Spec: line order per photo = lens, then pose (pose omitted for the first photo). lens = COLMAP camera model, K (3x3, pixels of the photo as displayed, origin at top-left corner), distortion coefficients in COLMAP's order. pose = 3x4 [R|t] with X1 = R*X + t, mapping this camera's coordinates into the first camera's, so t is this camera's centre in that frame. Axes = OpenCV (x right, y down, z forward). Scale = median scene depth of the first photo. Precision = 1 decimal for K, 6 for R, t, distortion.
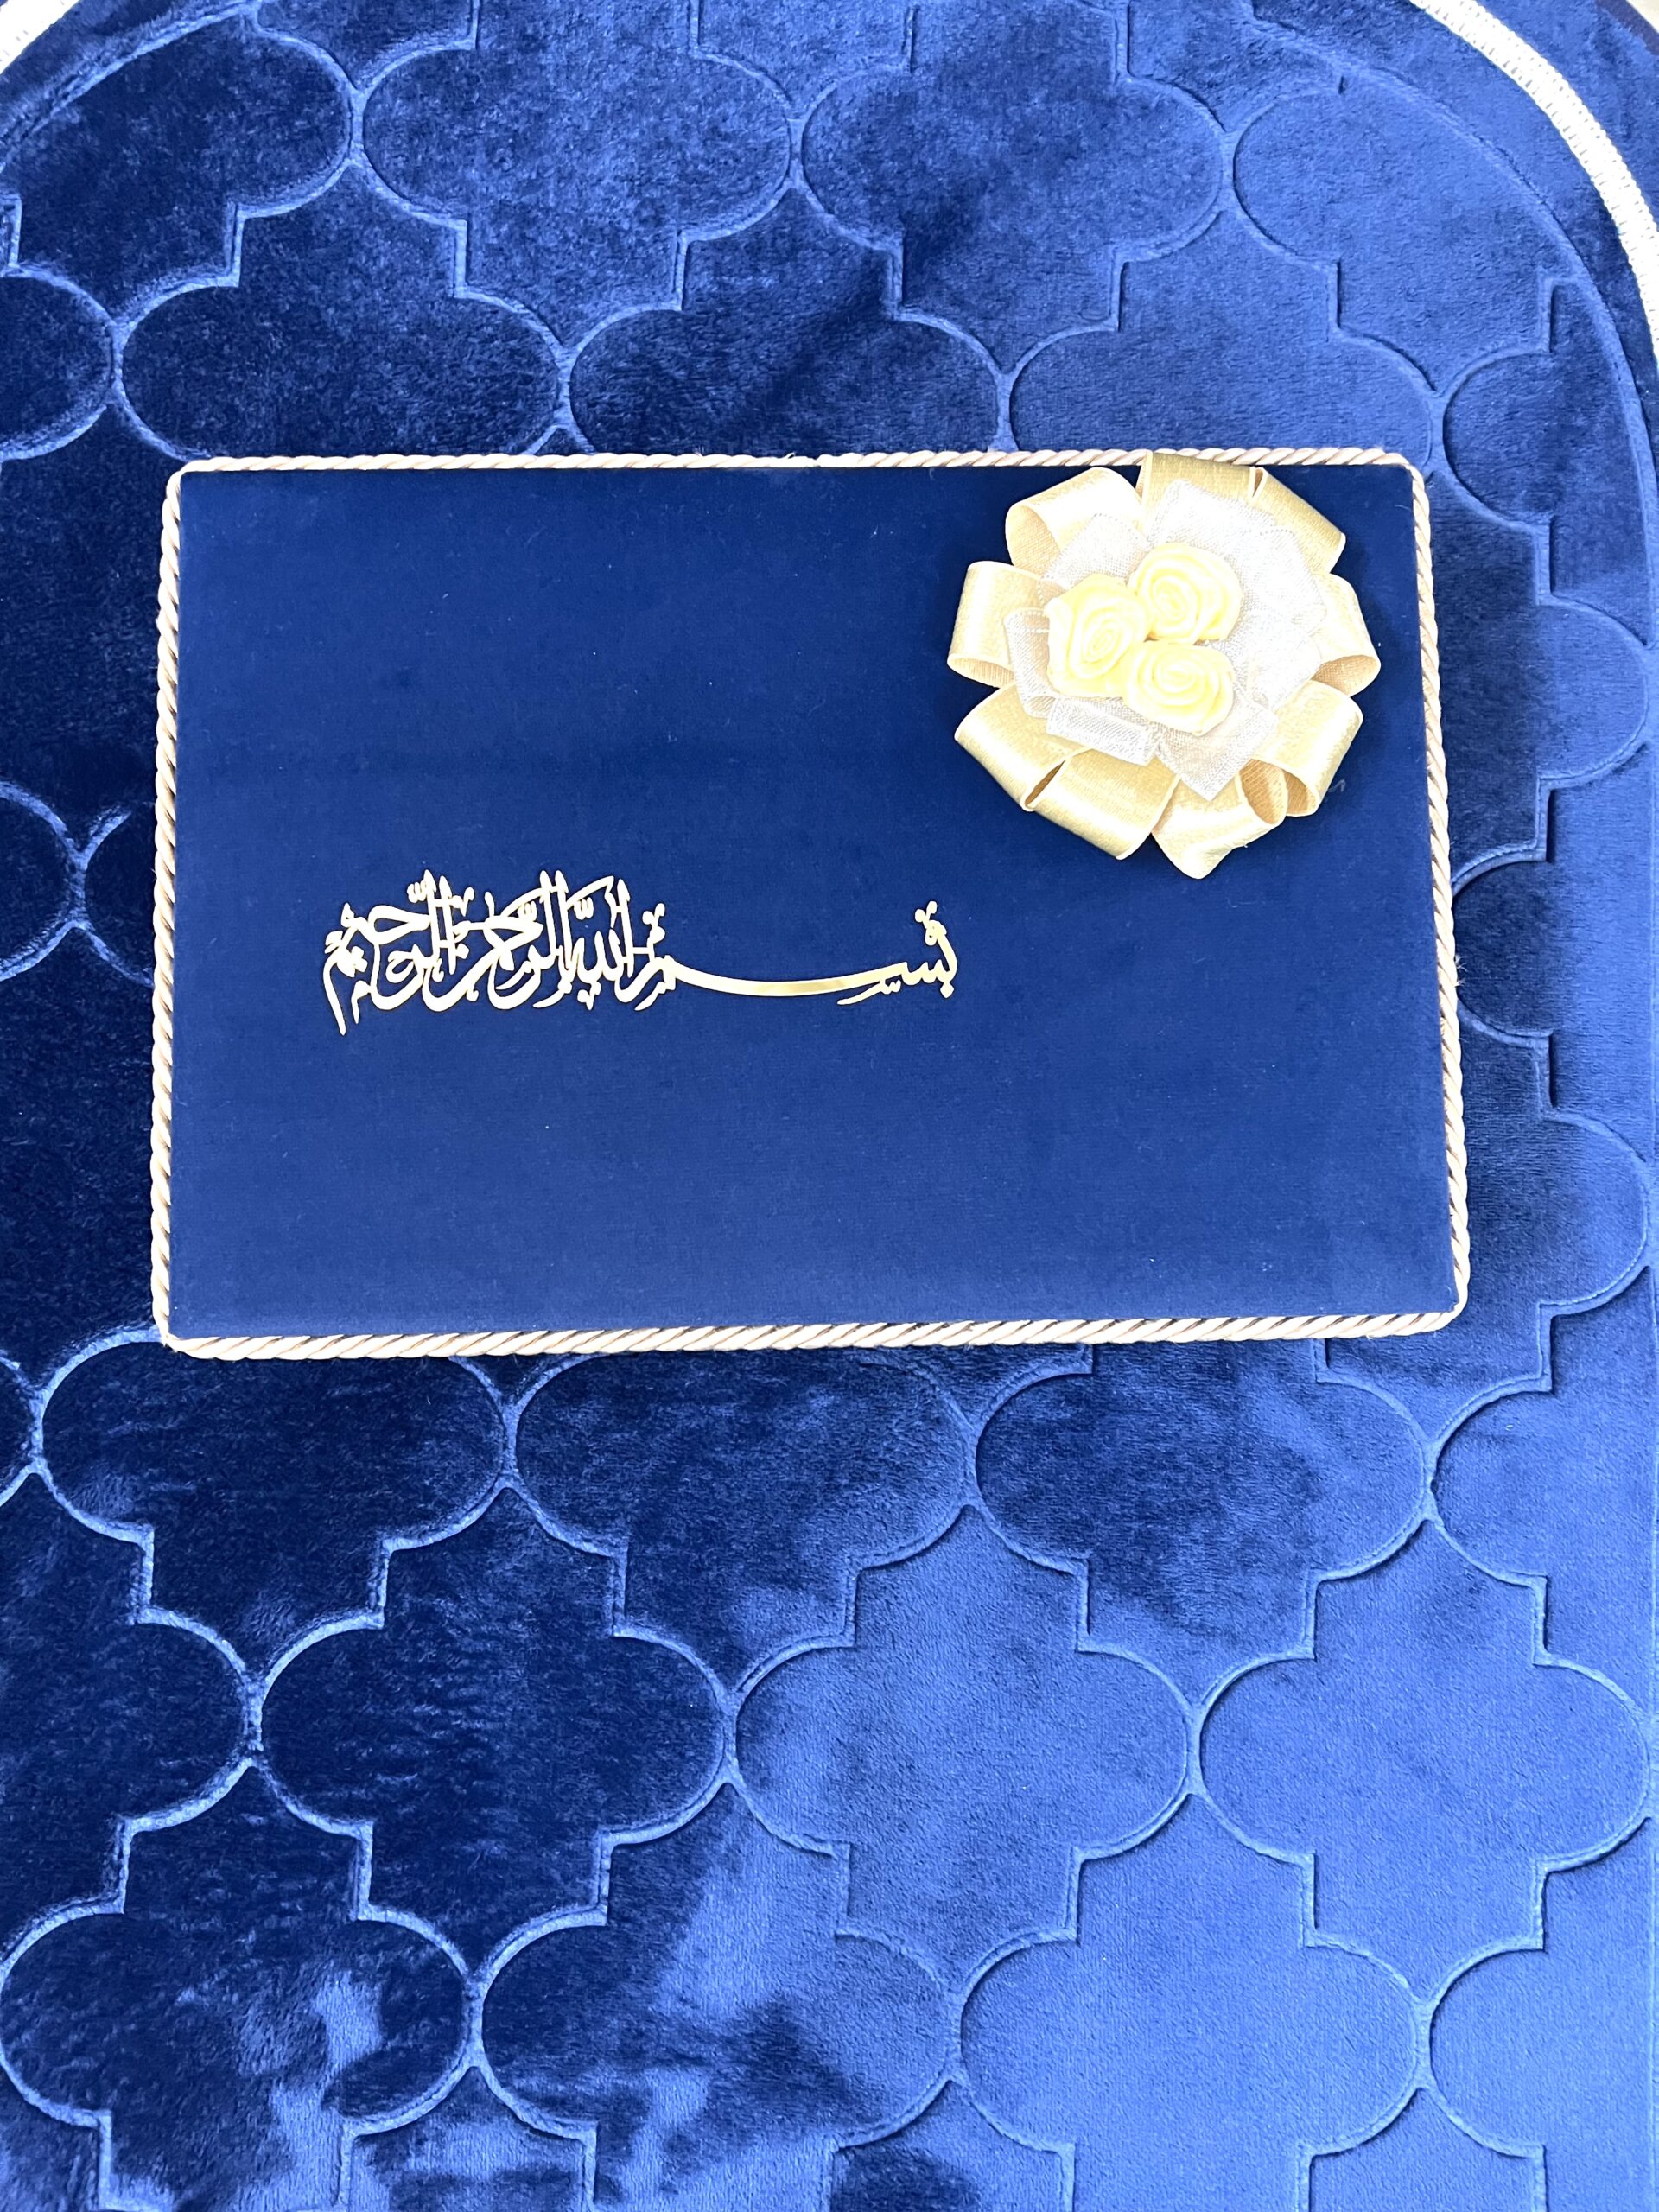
lens RADIAL K [[1676.1, 0, 844.0], [0, 1676.1, 1101.3], [0, 0, 1]] dist [0.005545, 0.000170]
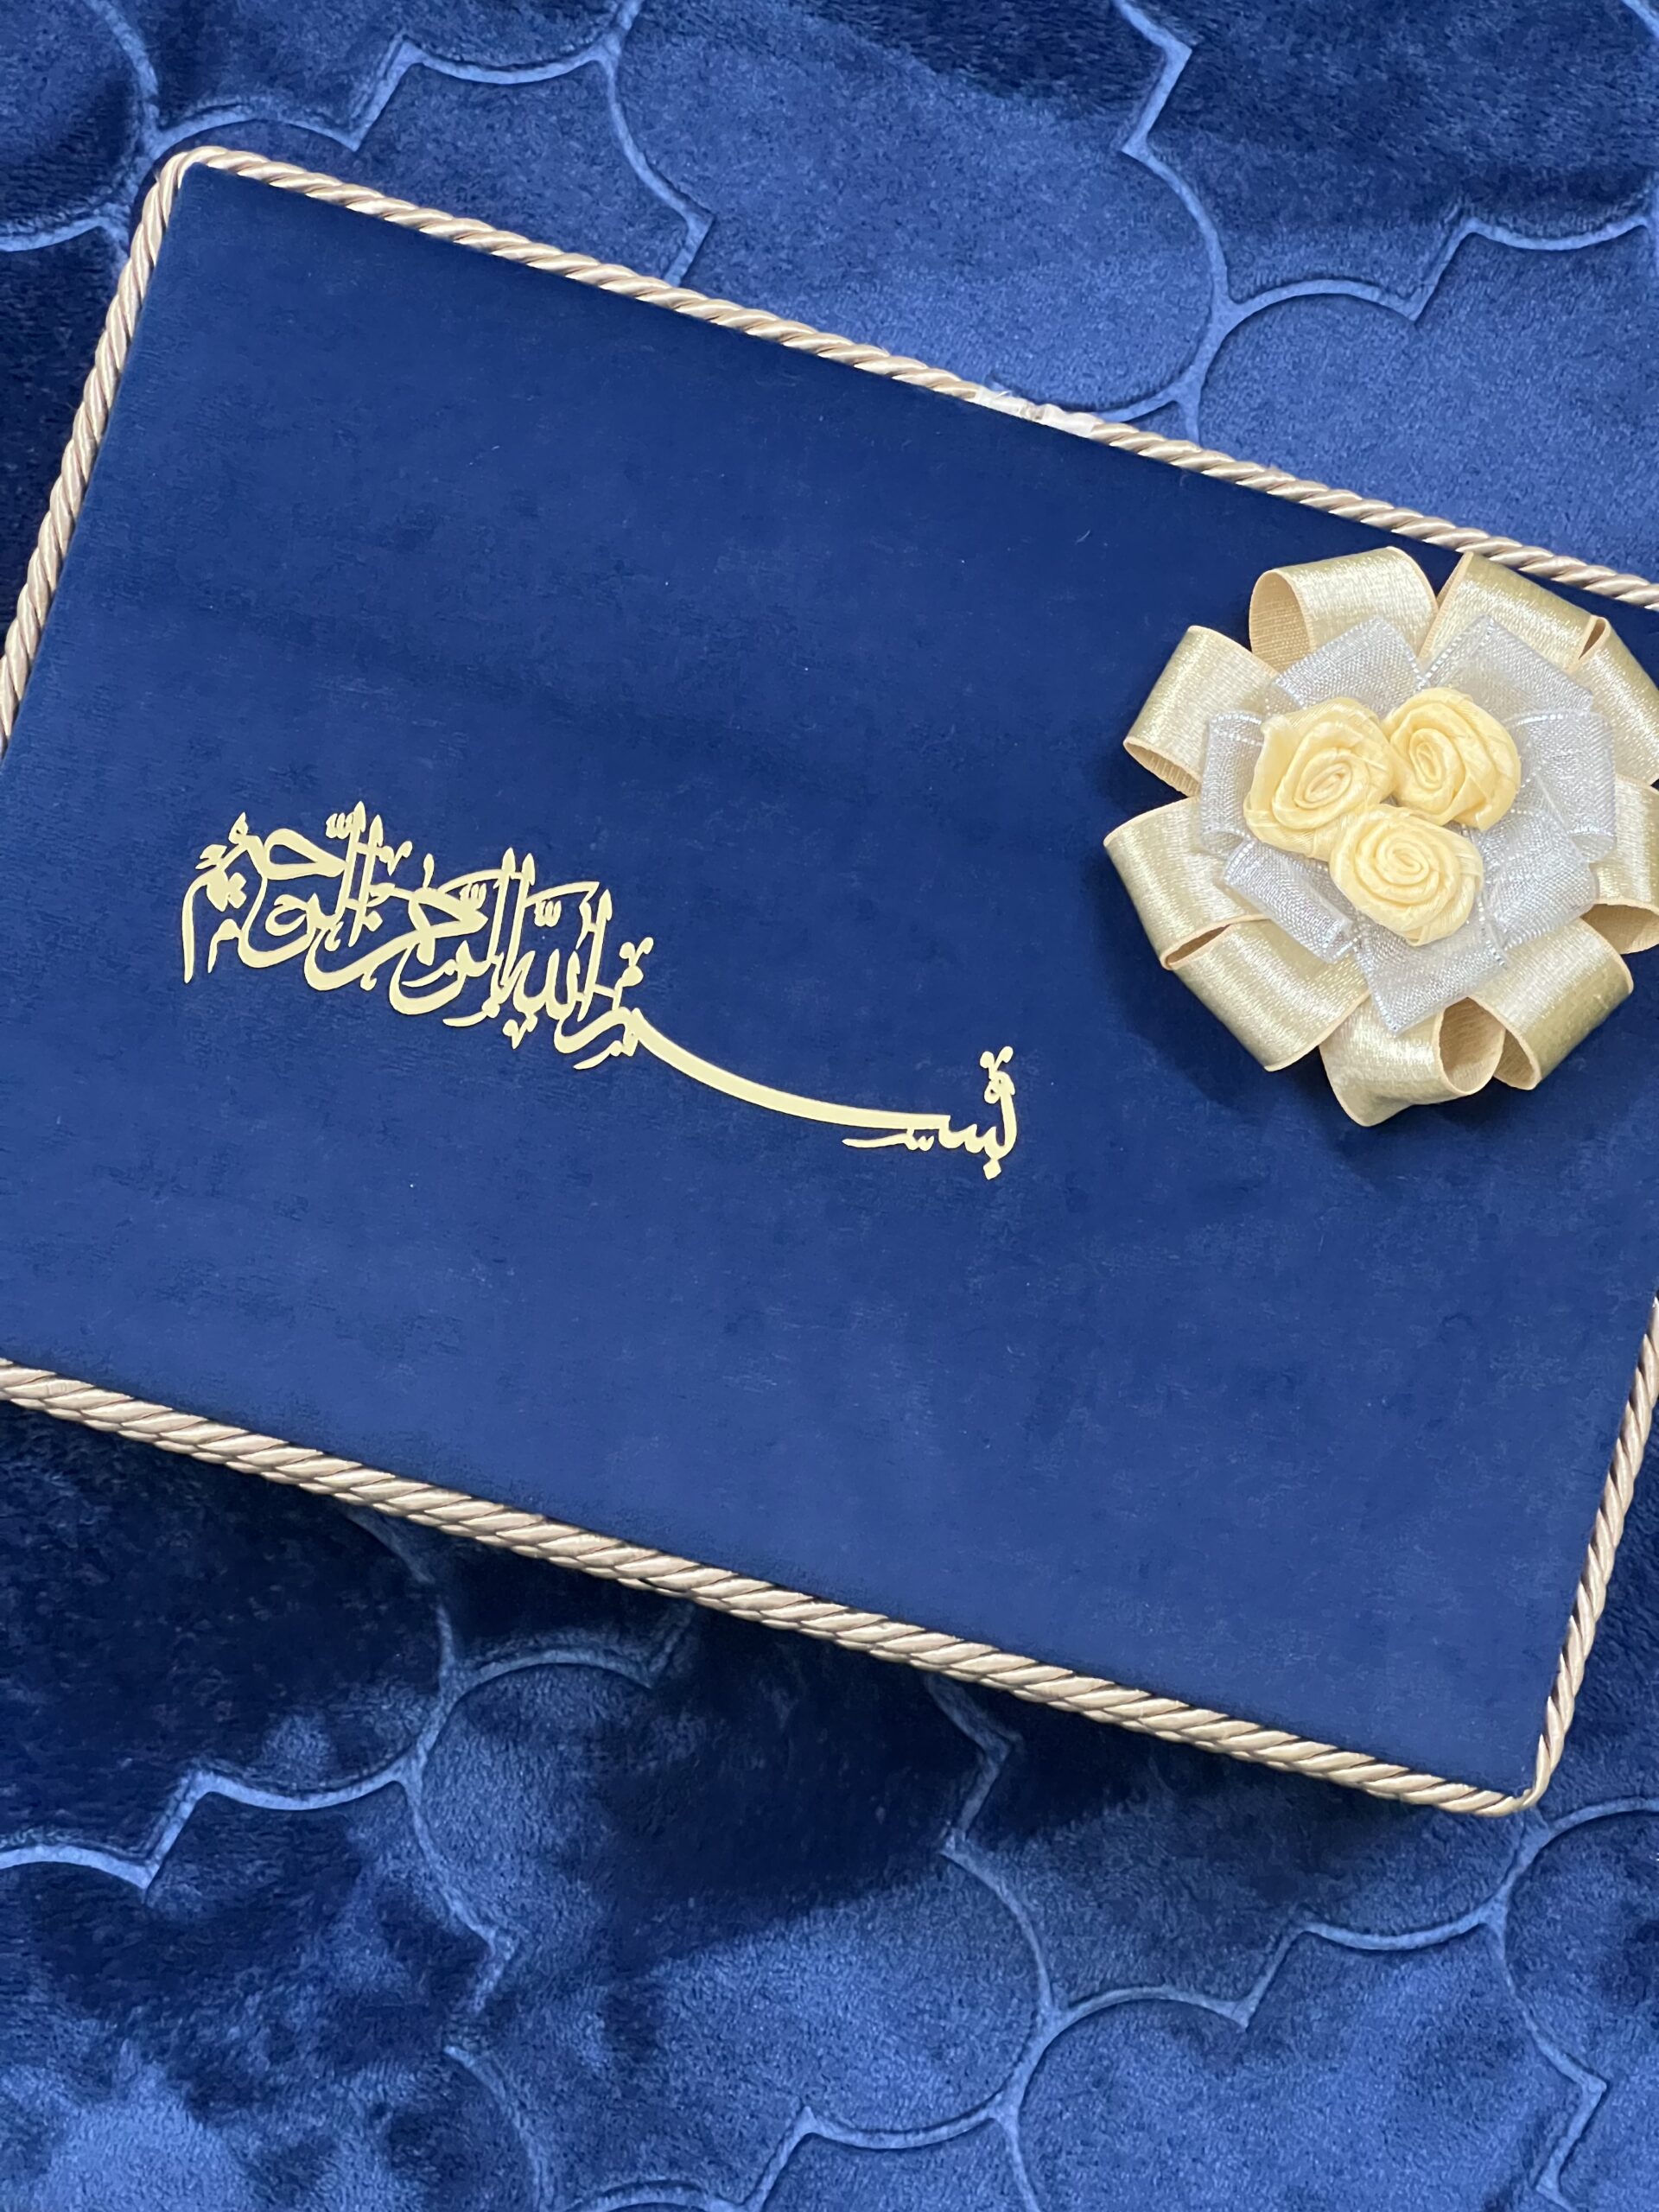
lens RADIAL K [[4960.3, 0, 830.8], [0, 4960.3, 1104.5], [0, 0, 1]] dist [0.049560, 0.000000]
pose [[0.954291, 0.298334, -0.018066, 0.025644], [-0.298879, 0.952705, -0.055001, 0.045963], [0.000803, 0.057887, 0.998323, -1.148400]]
